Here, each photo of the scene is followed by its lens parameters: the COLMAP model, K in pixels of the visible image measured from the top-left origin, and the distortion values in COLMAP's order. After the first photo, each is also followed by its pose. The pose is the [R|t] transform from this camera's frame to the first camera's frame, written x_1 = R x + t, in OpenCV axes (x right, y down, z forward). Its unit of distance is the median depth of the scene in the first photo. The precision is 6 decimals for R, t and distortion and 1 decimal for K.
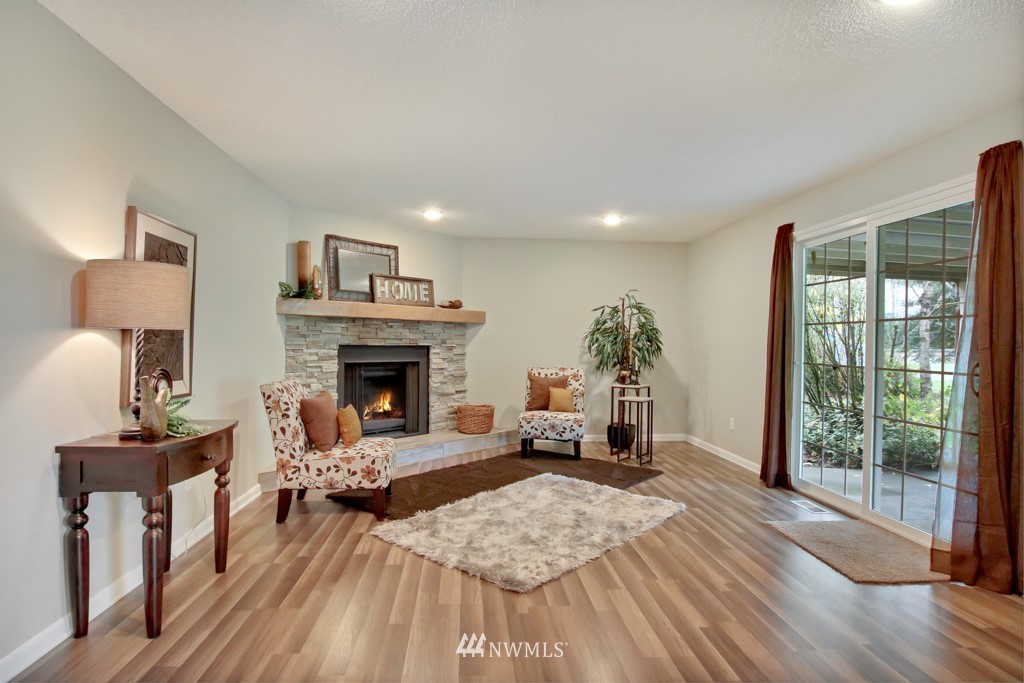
lens RADIAL K [[549.6, 0, 501.6], [0, 549.6, 342.6], [0, 0, 1]] dist [-0.036601, 0.012193]
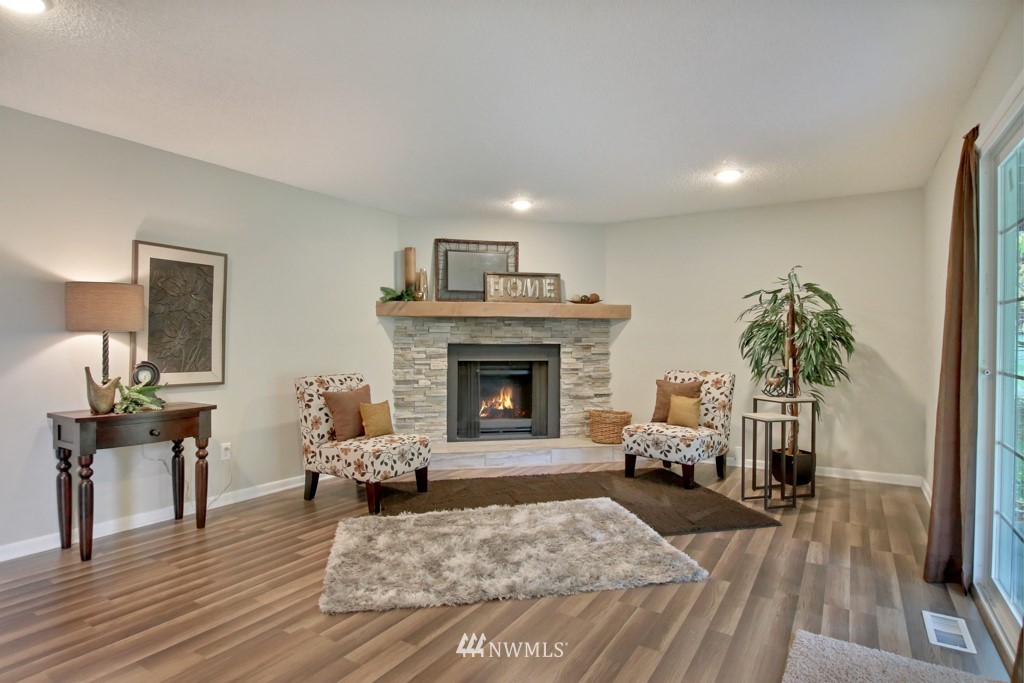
lens RADIAL K [[549.6, 0, 501.6], [0, 549.6, 342.6], [0, 0, 1]] dist [-0.036601, 0.012193]
pose [[0.804793, -0.004972, -0.593535, 0.382038], [0.005067, 0.999986, -0.001507, 0.004190], [0.593534, -0.001794, 0.804807, 0.208404]]
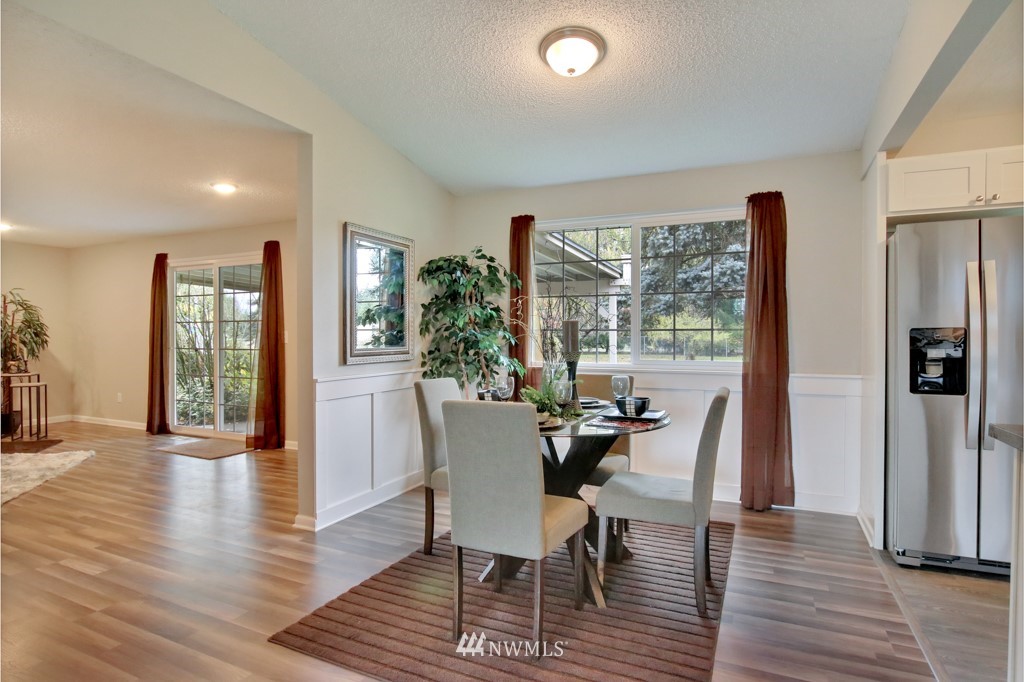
lens RADIAL K [[549.6, 0, 501.6], [0, 549.6, 342.1], [0, 0, 1]] dist [-0.036601, 0.012193]
pose [[0.485805, -0.021287, 0.873808, -0.303217], [0.007363, 0.999768, 0.020262, -0.002708], [-0.874036, -0.003410, 0.485848, -0.491040]]
